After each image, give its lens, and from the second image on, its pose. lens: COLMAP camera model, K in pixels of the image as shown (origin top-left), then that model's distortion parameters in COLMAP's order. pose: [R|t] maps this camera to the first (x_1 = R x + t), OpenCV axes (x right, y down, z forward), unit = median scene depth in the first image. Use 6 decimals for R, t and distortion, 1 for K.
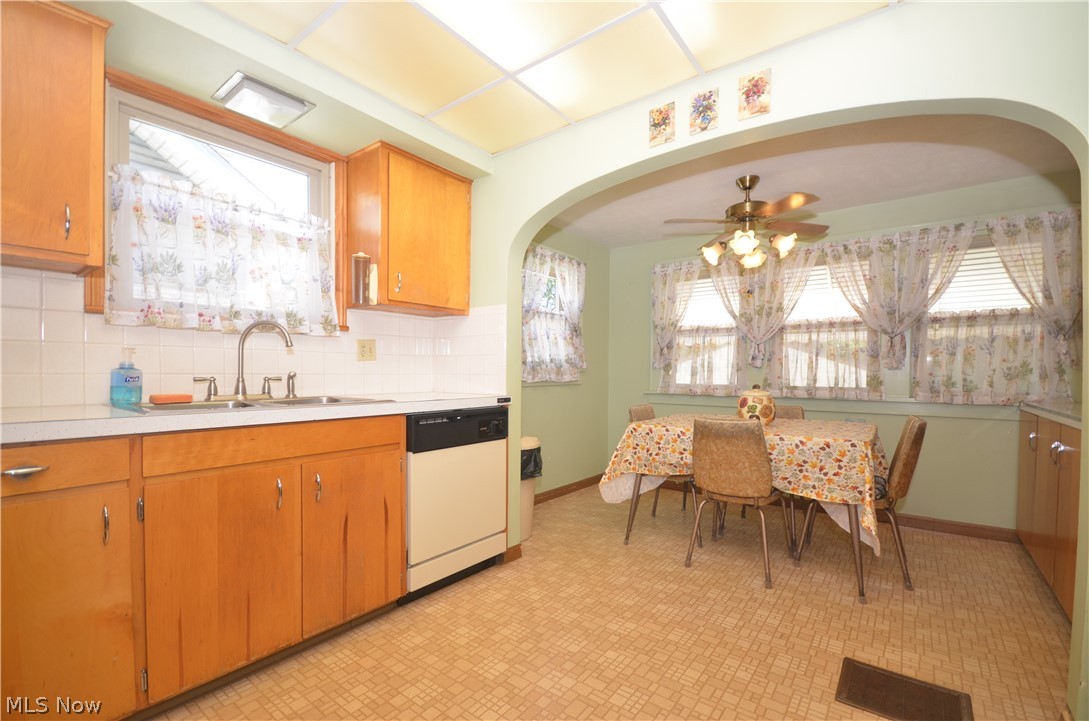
lens RADIAL K [[472.4, 0, 541.1], [0, 472.4, 379.6], [0, 0, 1]] dist [0.004532, -0.008803]
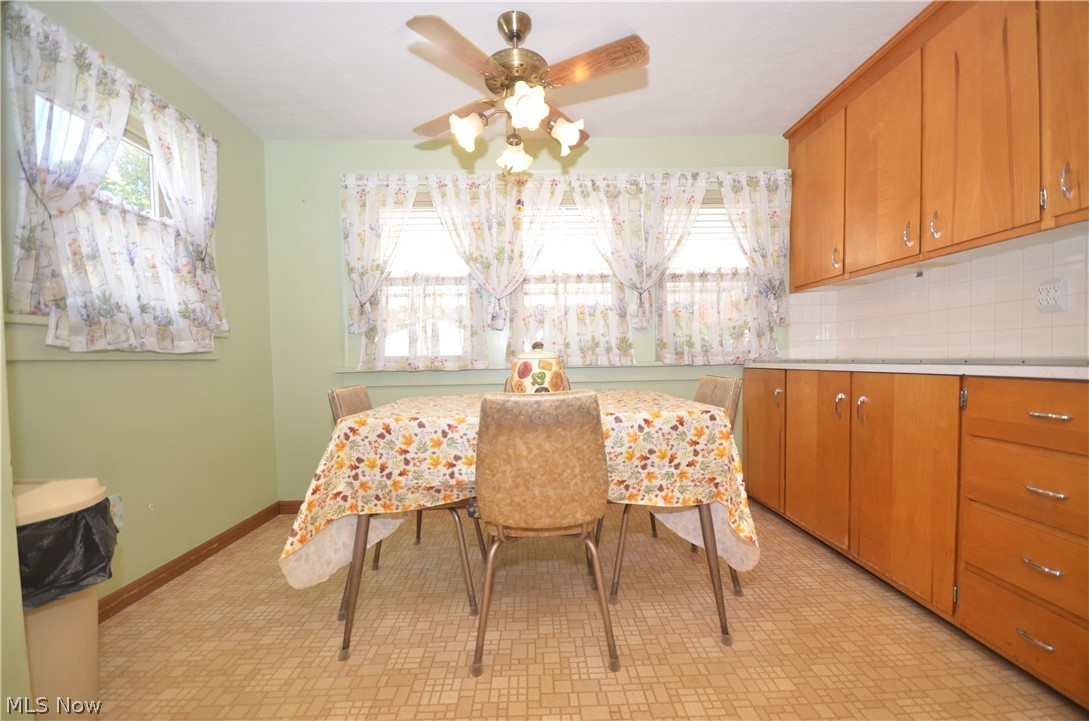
lens RADIAL K [[472.4, 0, 541.1], [0, 472.4, 379.6], [0, 0, 1]] dist [0.004532, -0.008803]
pose [[0.773427, -0.046012, 0.632213, 0.035734], [0.034092, 0.998938, 0.030995, 0.040327], [-0.632968, -0.002419, 0.774174, 0.461543]]
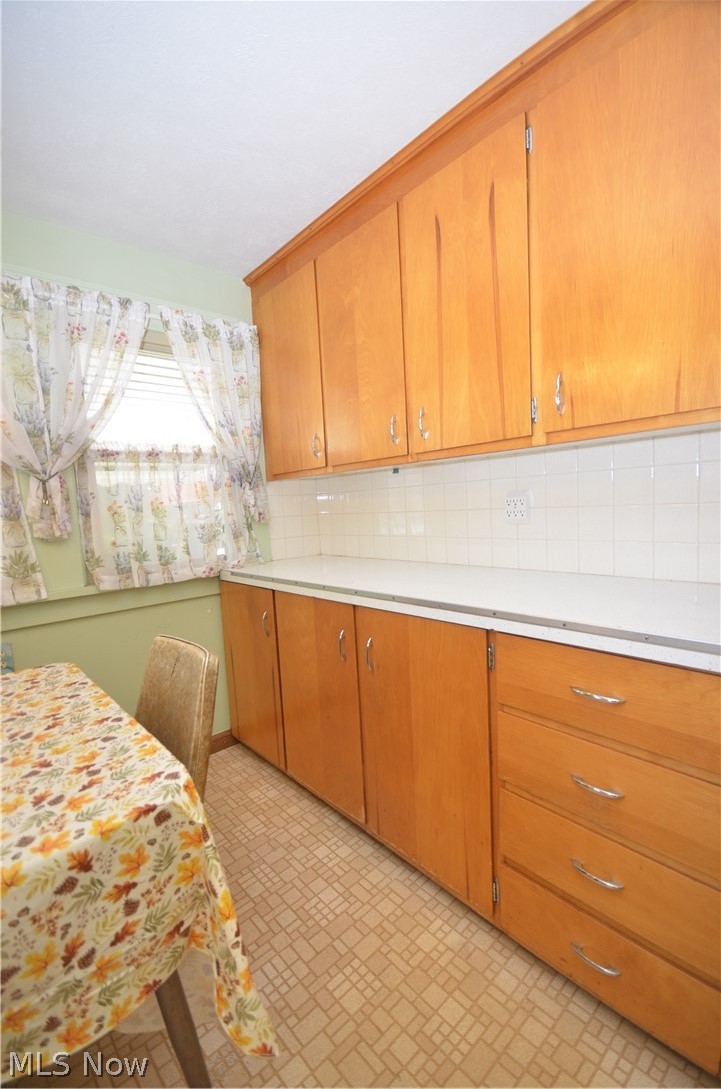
lens RADIAL K [[472.4, 0, 376.3], [0, 472.4, 552.4], [0, 0, 1]] dist [0.004532, -0.008803]
pose [[0.160123, -0.113563, 0.980543, 0.291264], [0.070815, 0.992122, 0.103340, -0.040041], [-0.984554, 0.052890, 0.166903, 0.583632]]
